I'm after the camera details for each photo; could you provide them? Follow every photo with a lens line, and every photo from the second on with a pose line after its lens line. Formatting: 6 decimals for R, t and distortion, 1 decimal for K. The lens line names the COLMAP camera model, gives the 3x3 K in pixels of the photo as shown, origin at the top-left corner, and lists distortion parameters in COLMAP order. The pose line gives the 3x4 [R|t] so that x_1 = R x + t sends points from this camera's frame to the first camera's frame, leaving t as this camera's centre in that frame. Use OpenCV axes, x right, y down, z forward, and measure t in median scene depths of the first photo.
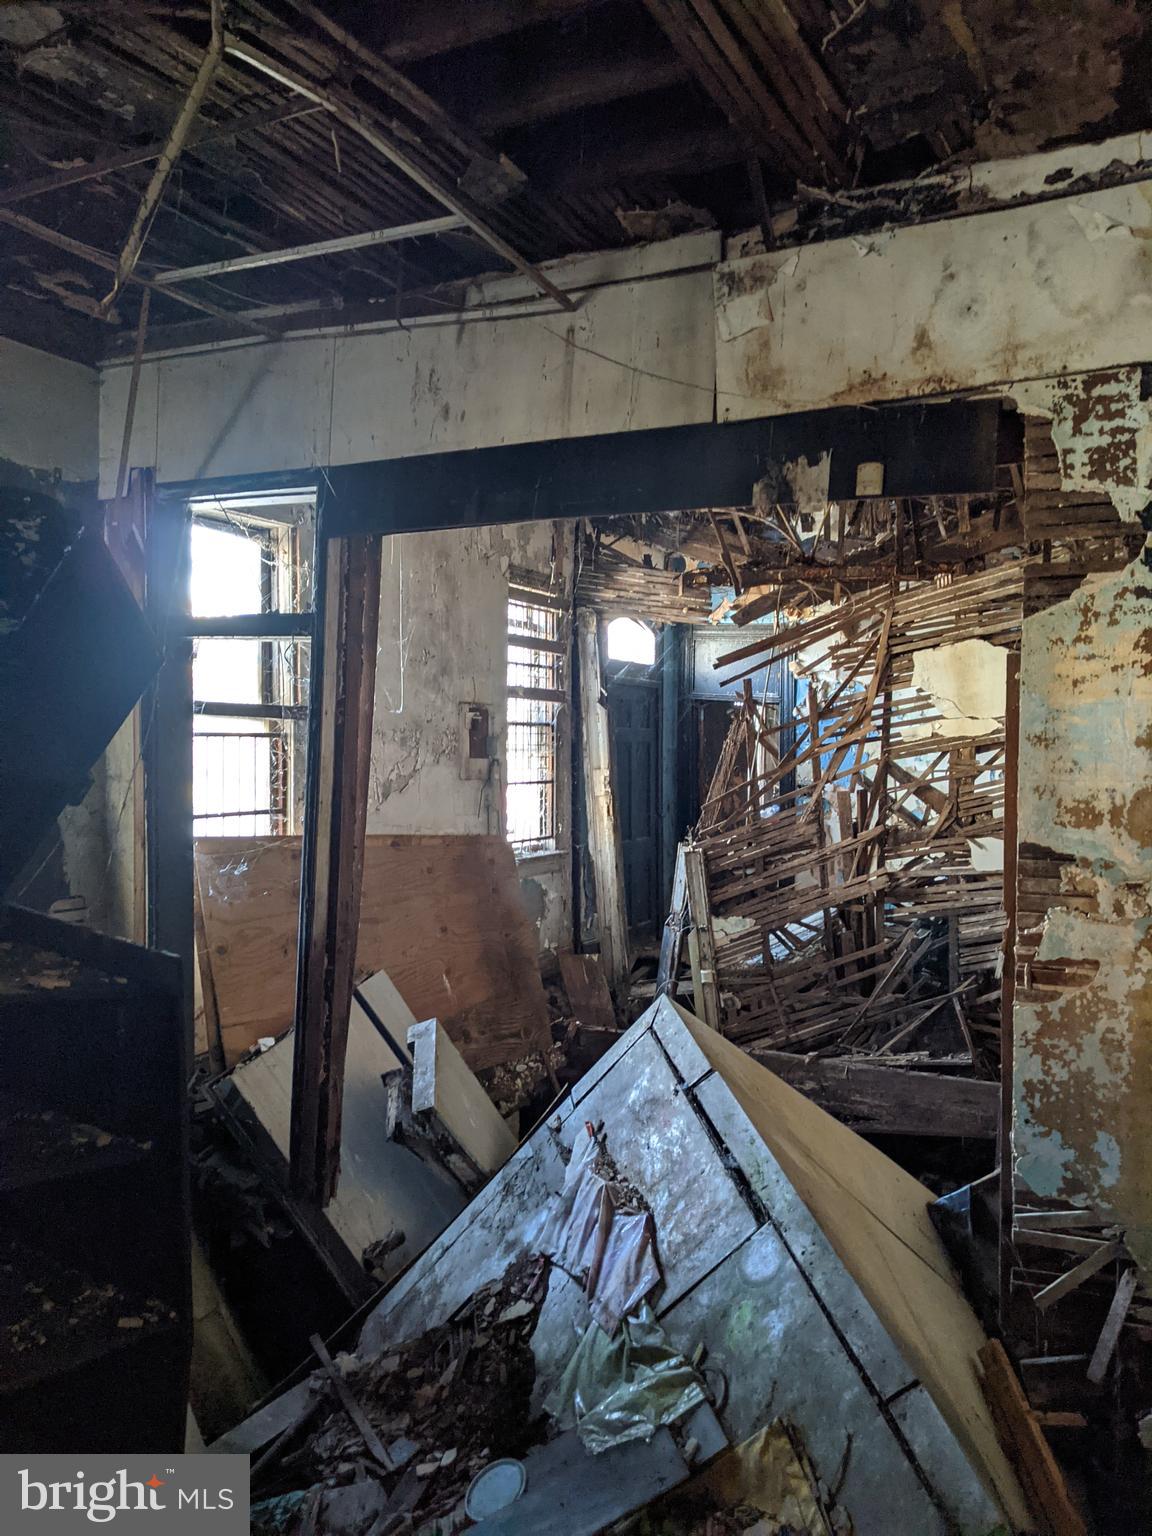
lens RADIAL K [[1241.9, 0, 556.0], [0, 1241.9, 759.9], [0, 0, 1]] dist [0.055415, -0.082477]
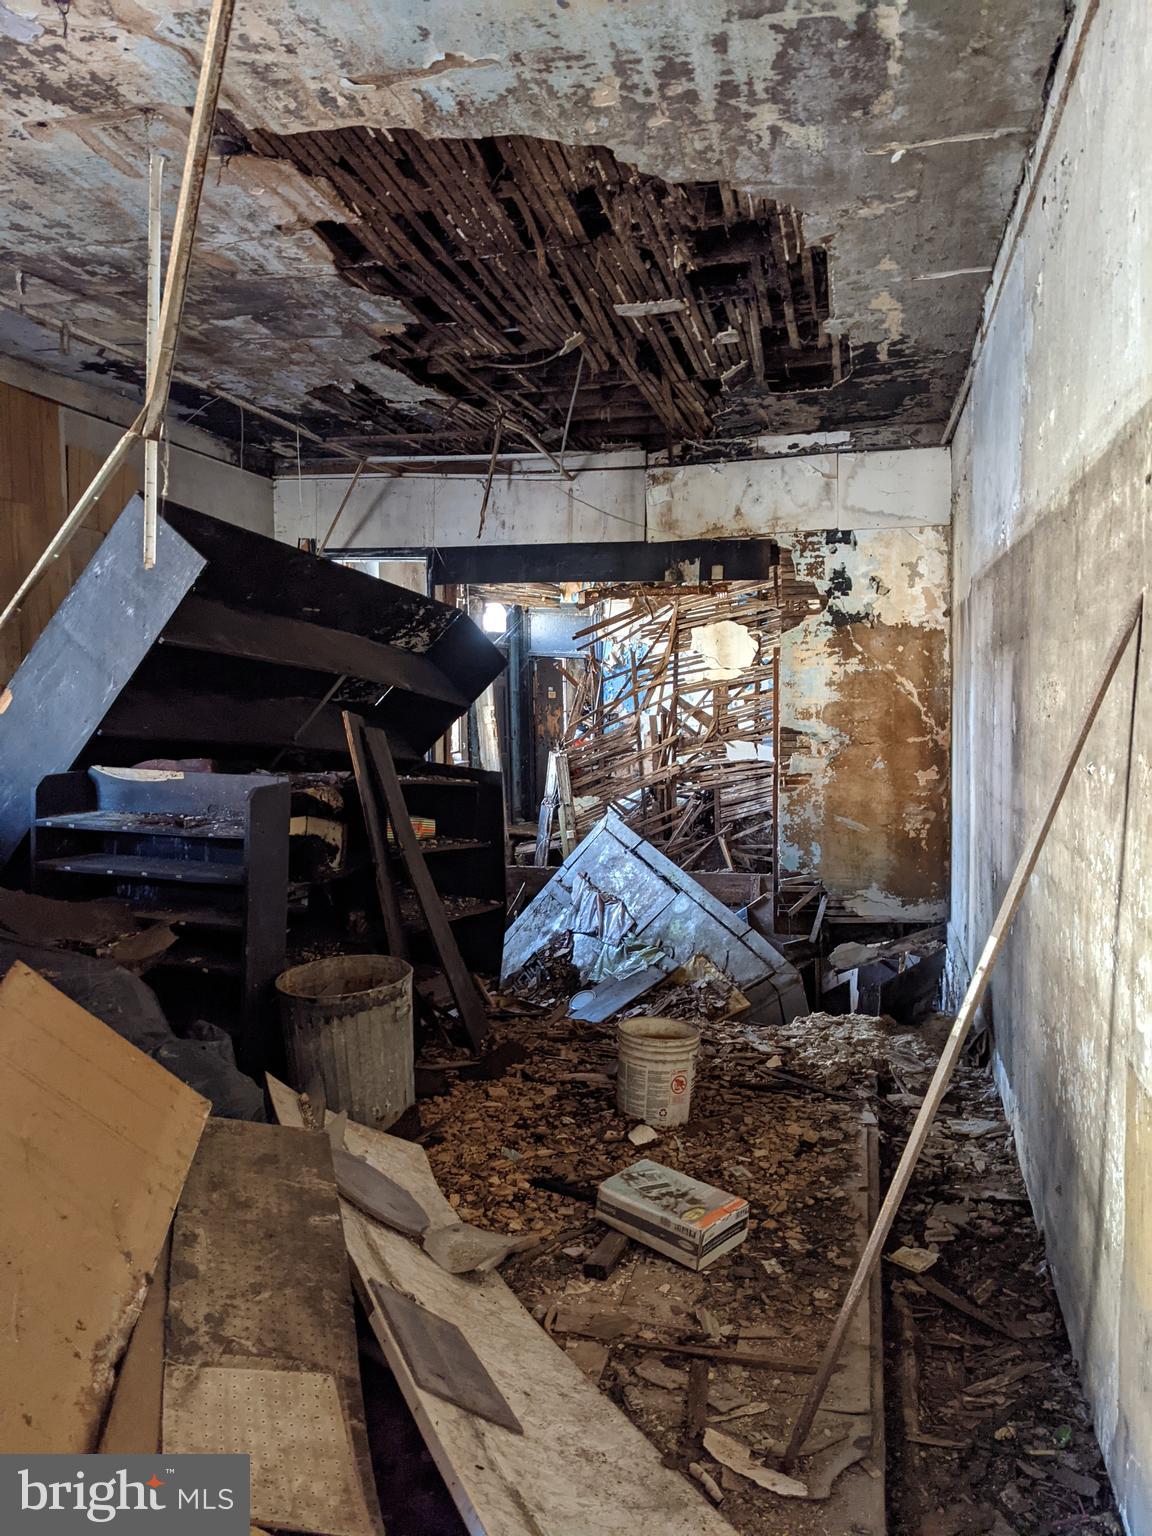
lens RADIAL K [[1198.2, 0, 558.8], [0, 1198.2, 767.4], [0, 0, 1]] dist [0.061440, -0.116124]
pose [[0.973144, -0.033401, 0.227763, -0.497380], [0.020820, 0.998133, 0.057420, 0.001668], [-0.229256, -0.051136, 0.972022, -0.999016]]
